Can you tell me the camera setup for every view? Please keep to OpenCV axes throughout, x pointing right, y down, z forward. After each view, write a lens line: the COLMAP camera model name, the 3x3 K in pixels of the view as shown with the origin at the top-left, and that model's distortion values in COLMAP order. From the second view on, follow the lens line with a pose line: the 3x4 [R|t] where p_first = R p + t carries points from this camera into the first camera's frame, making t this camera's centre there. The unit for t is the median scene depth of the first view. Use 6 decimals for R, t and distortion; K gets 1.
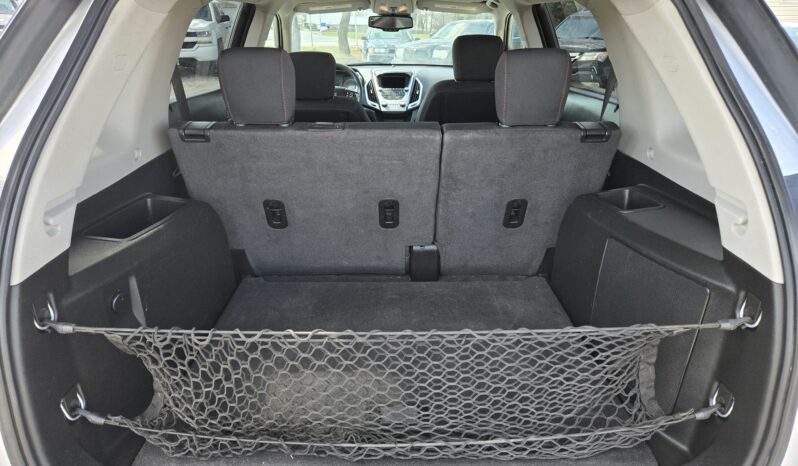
lens RADIAL K [[536.7, 0, 397.8], [0, 536.7, 237.6], [0, 0, 1]] dist [0.066445, -0.057446]
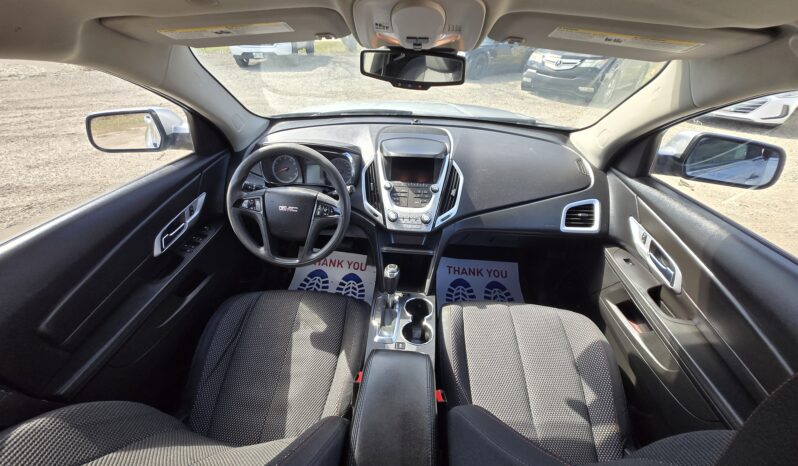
lens RADIAL K [[299.9, 0, 391.9], [0, 299.9, 226.8], [0, 0, 1]] dist [-0.000044, -0.000650]
pose [[0.995411, 0.064872, -0.070345, -0.003150], [-0.047708, 0.973686, 0.222845, -0.302879], [0.082950, -0.218466, 0.972313, 0.689228]]
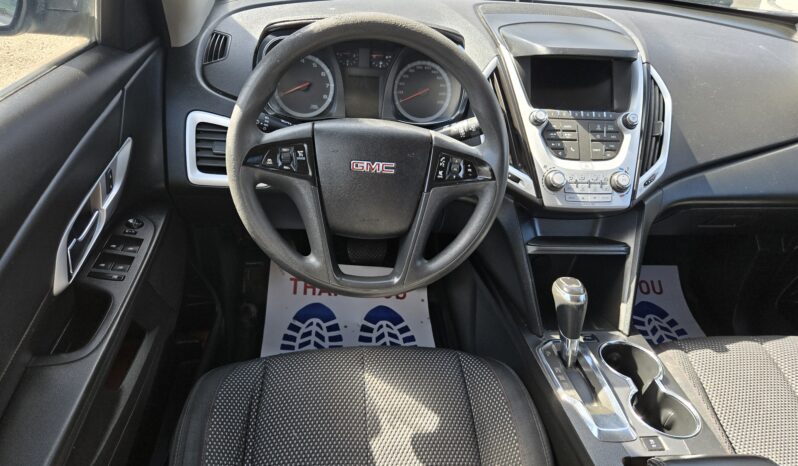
lens RADIAL K [[536.7, 0, 396.4], [0, 536.7, 231.9], [0, 0, 1]] dist [0.066445, -0.057446]
pose [[0.993461, 0.016337, 0.112998, -0.133334], [-0.042655, 0.971155, 0.234603, -0.279590], [-0.105906, -0.237888, 0.965501, 0.731709]]
